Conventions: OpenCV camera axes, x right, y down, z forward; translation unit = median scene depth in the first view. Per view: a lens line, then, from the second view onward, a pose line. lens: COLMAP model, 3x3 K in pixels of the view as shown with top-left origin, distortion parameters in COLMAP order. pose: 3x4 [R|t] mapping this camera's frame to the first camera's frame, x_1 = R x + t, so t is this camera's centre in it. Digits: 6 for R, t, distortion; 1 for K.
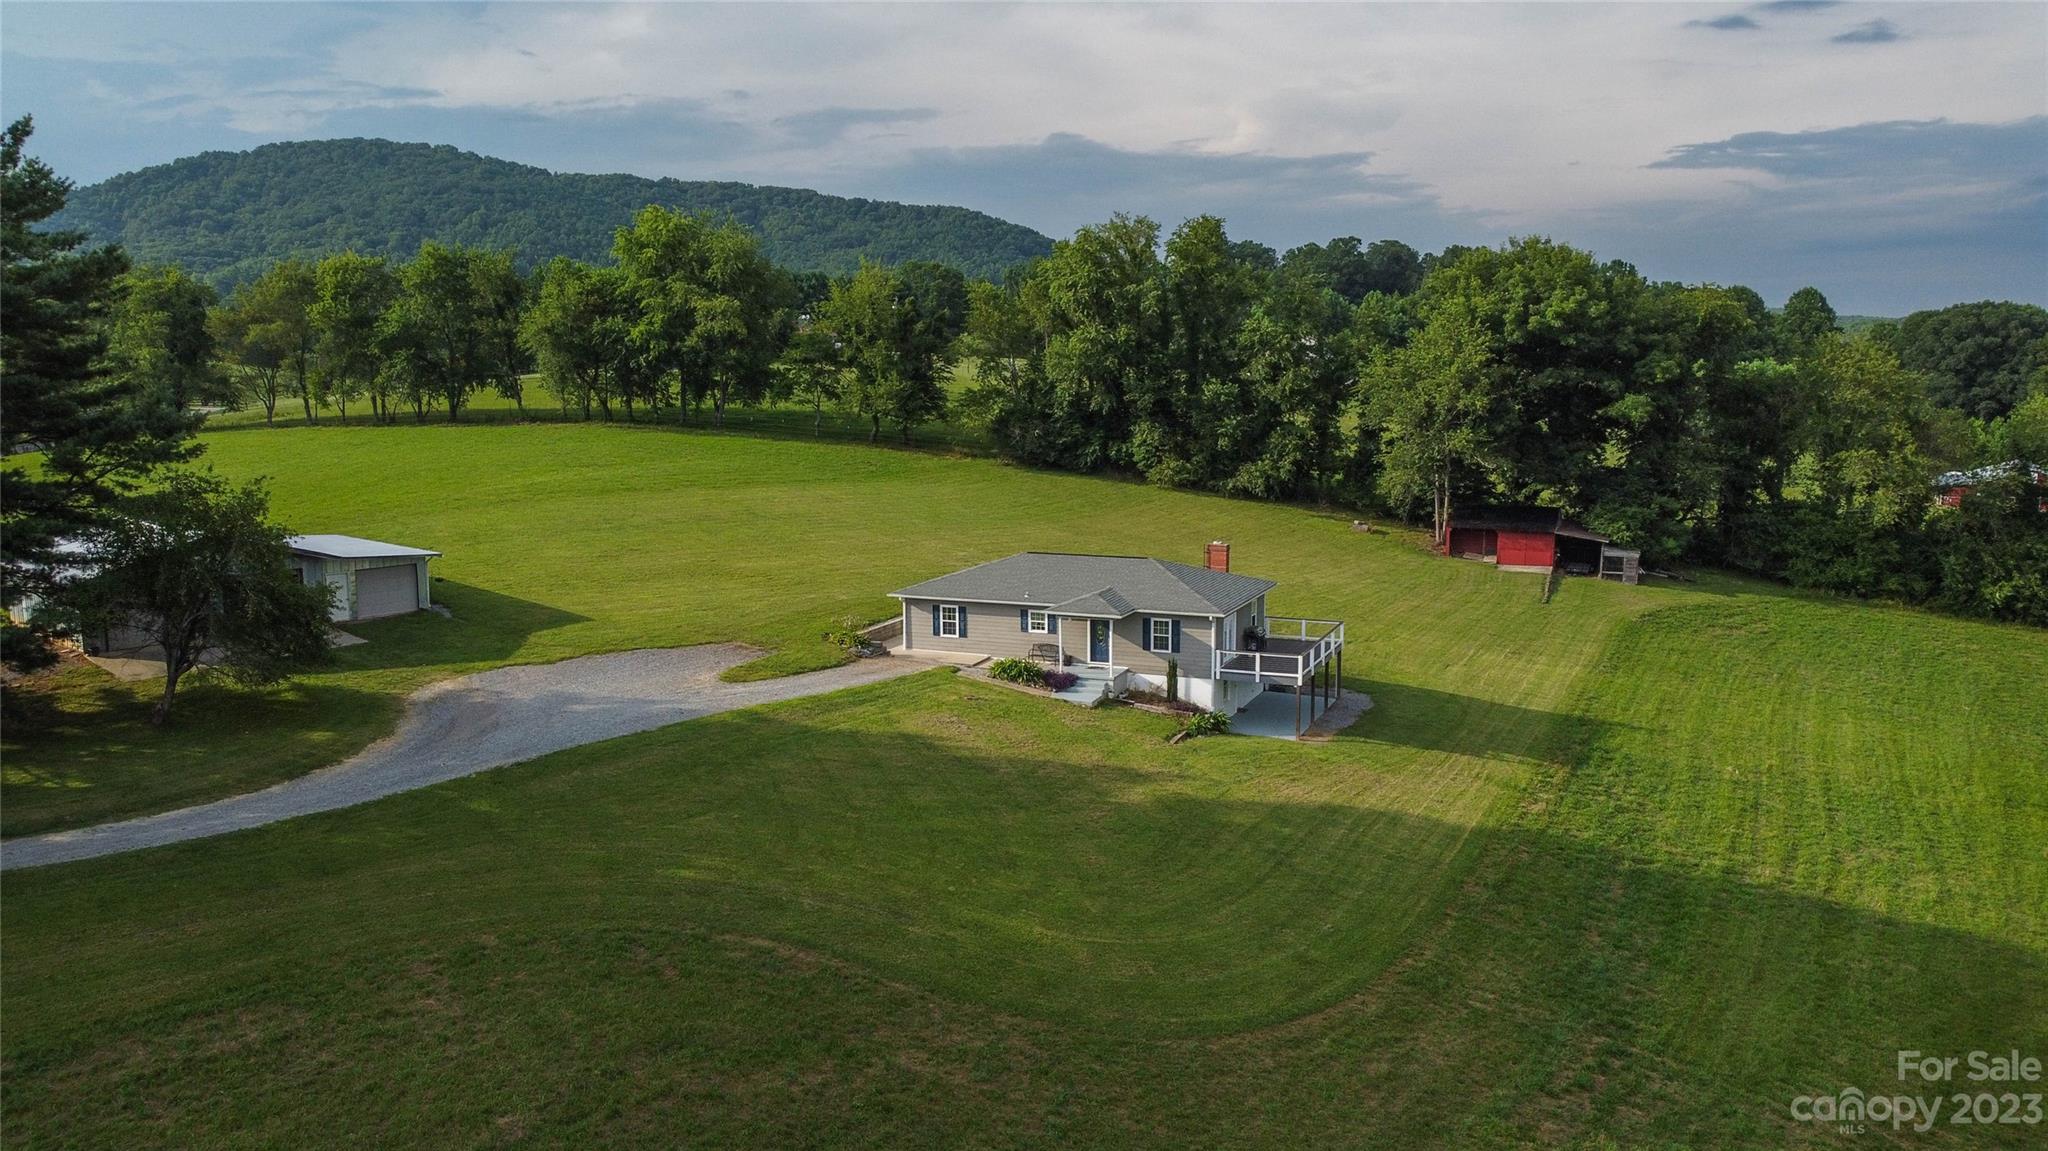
lens RADIAL K [[1572.5, 0, 1026.1], [0, 1572.5, 575.4], [0, 0, 1]] dist [0.002892, -0.006353]
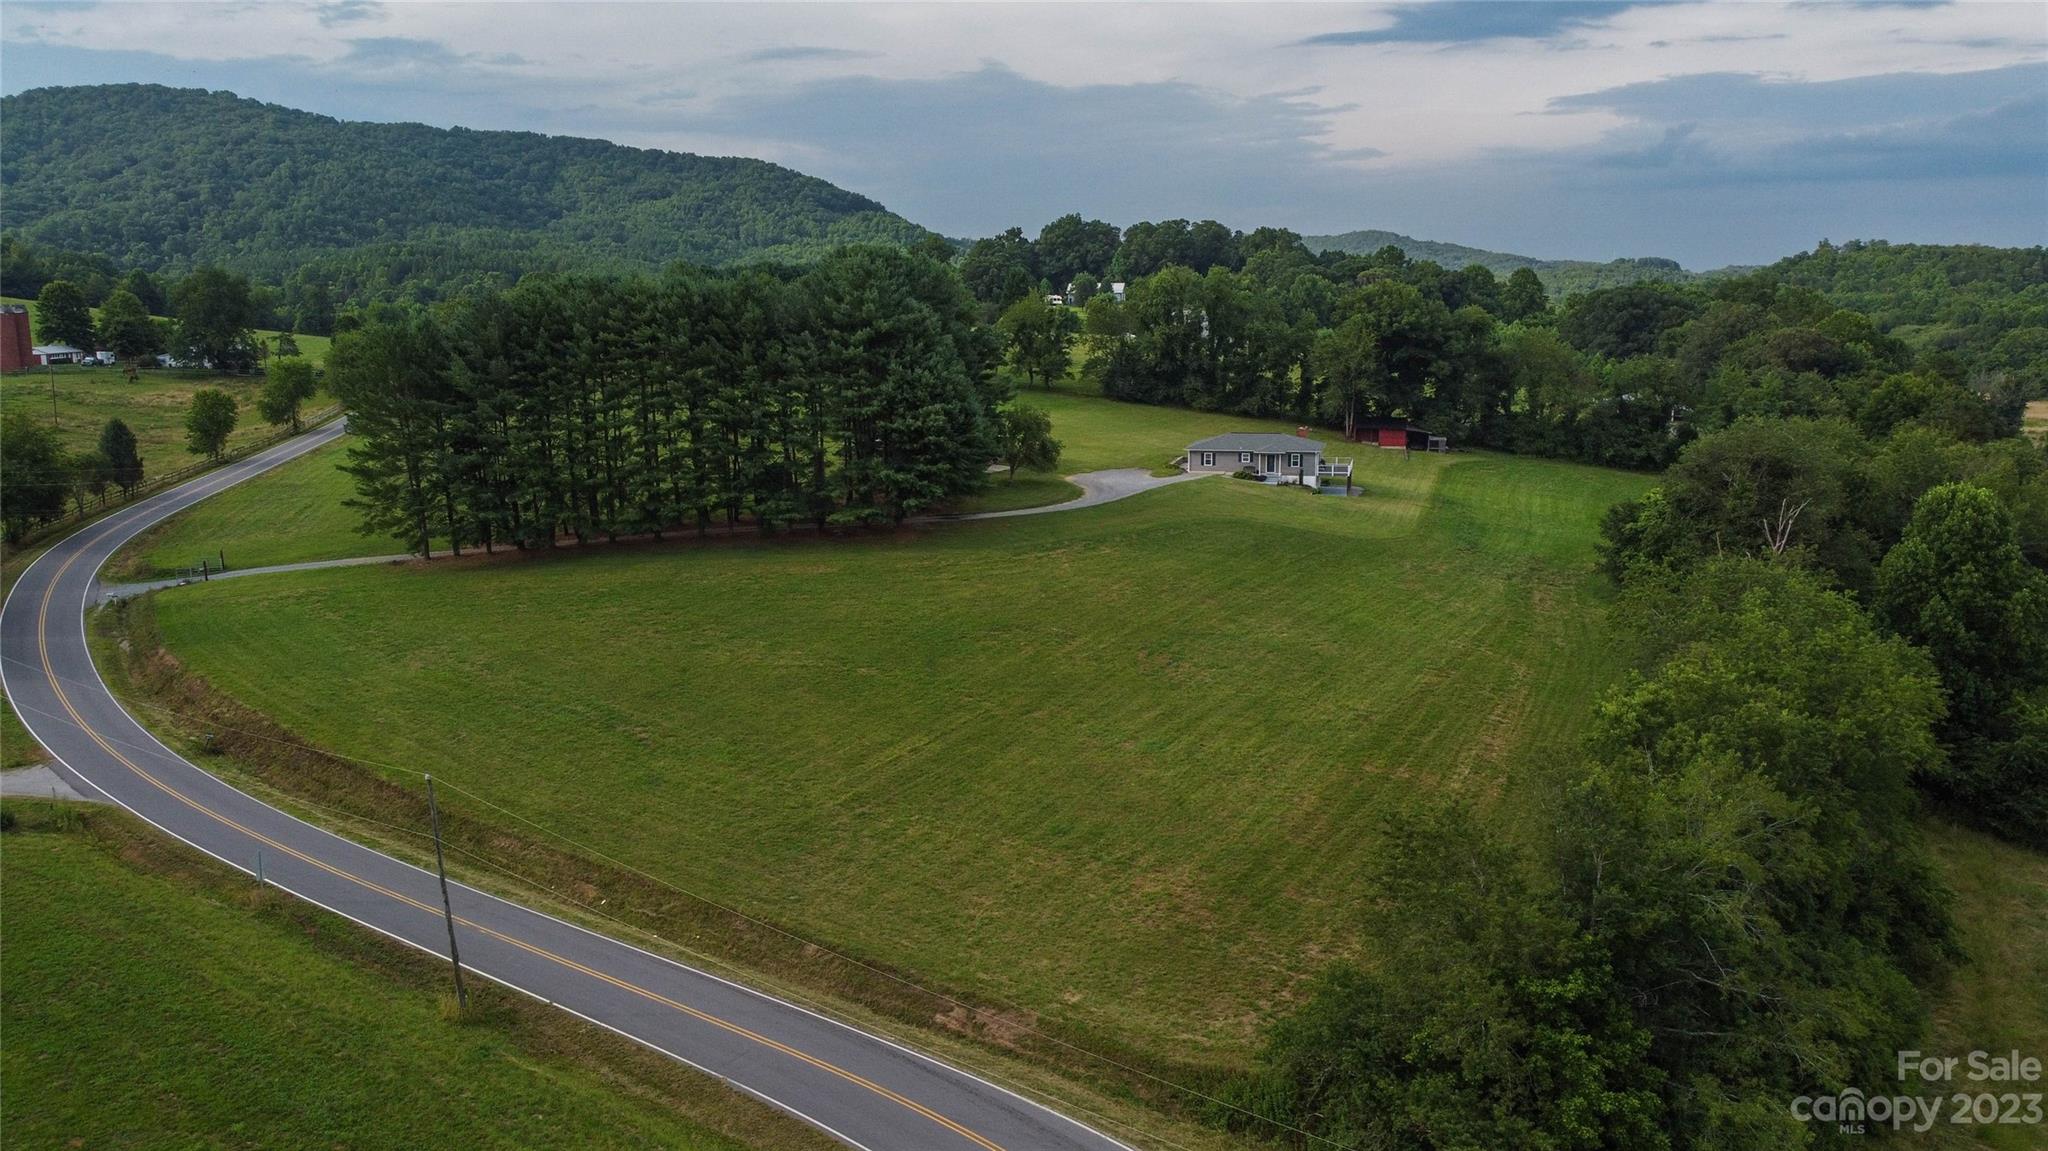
lens RADIAL K [[1572.5, 0, 1022.3], [0, 1572.5, 575.5], [0, 0, 1]] dist [0.002892, -0.006353]
pose [[0.988626, -0.030868, 0.147193, -0.403980], [0.025434, 0.998929, 0.038660, 0.061721], [-0.148229, -0.034476, 0.988352, -0.829485]]
